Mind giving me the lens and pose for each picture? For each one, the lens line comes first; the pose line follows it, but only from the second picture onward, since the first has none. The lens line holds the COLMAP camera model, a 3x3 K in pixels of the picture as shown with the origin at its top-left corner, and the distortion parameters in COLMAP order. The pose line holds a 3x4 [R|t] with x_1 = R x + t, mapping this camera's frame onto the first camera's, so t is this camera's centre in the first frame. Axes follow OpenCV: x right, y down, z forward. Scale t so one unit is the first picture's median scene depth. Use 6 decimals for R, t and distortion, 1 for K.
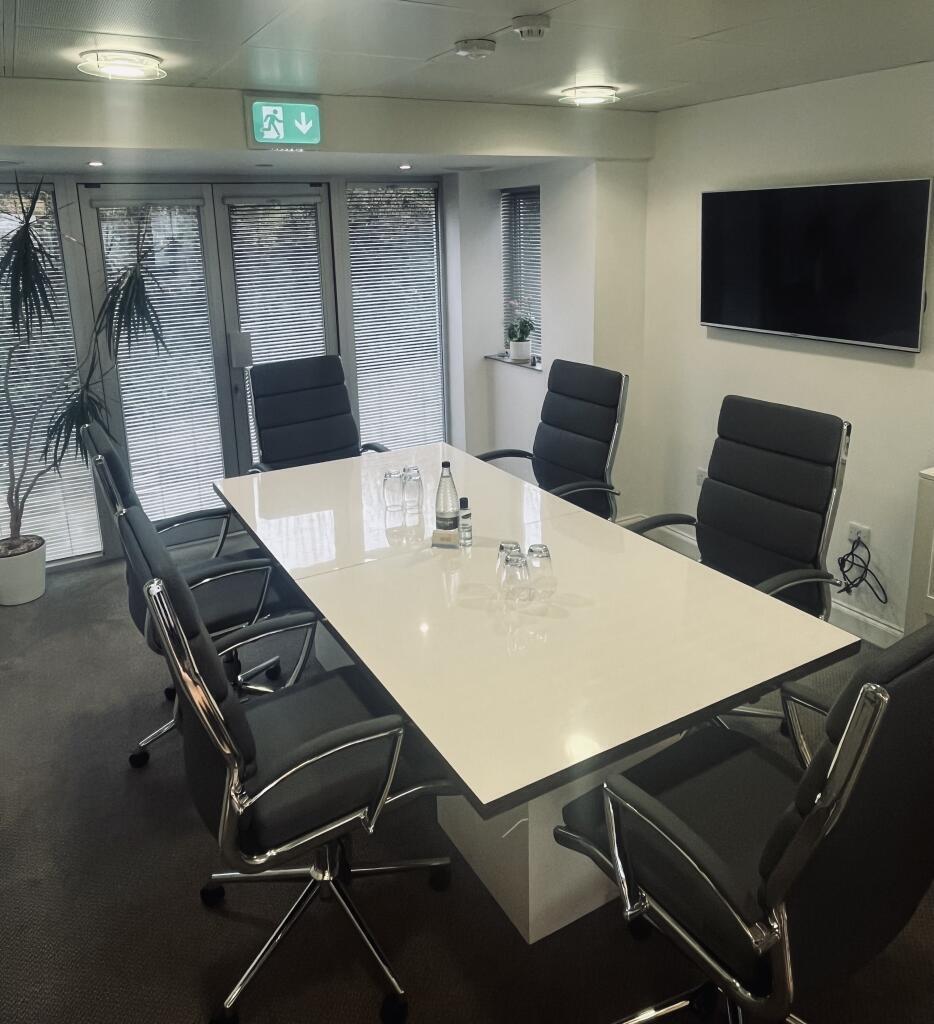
lens RADIAL K [[795.7, 0, 467.4], [0, 795.7, 403.0], [0, 0, 1]] dist [-0.002258, 0.004940]
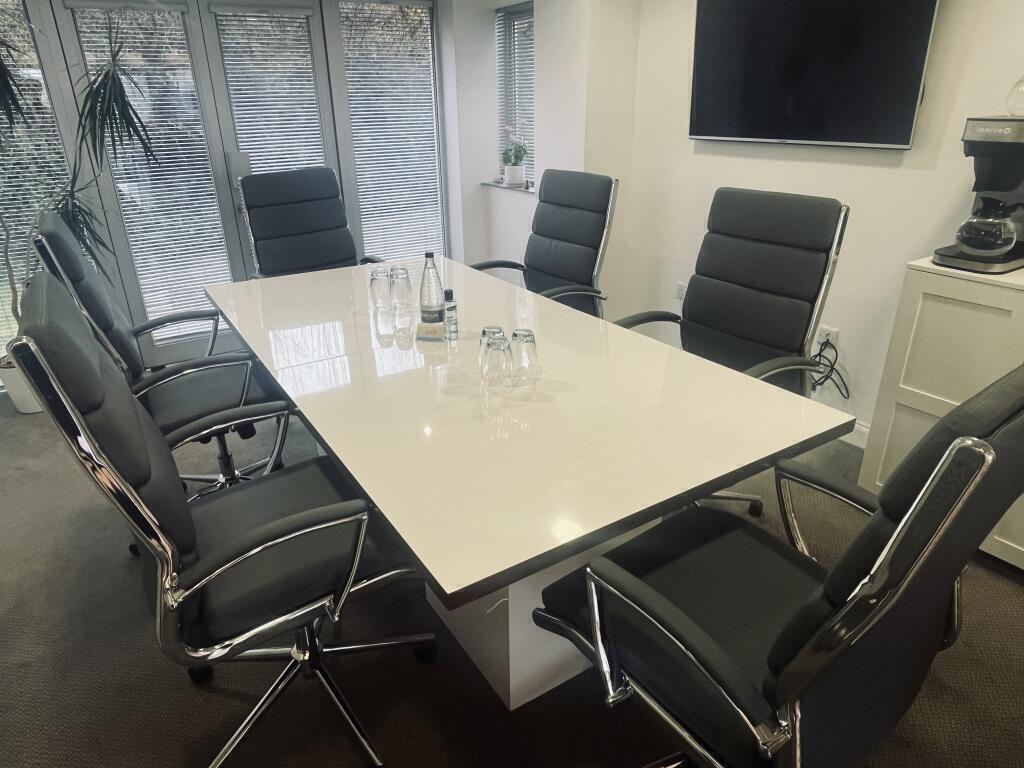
lens RADIAL K [[653.2, 0, 512.0], [0, 653.2, 384.0], [0, 0, 1]] dist [-0.001526, -0.000574]
pose [[0.998638, -0.007824, 0.051593, 0.030560], [-0.001874, 0.982684, 0.185282, 0.083949], [-0.052149, -0.185127, 0.981330, 0.192699]]
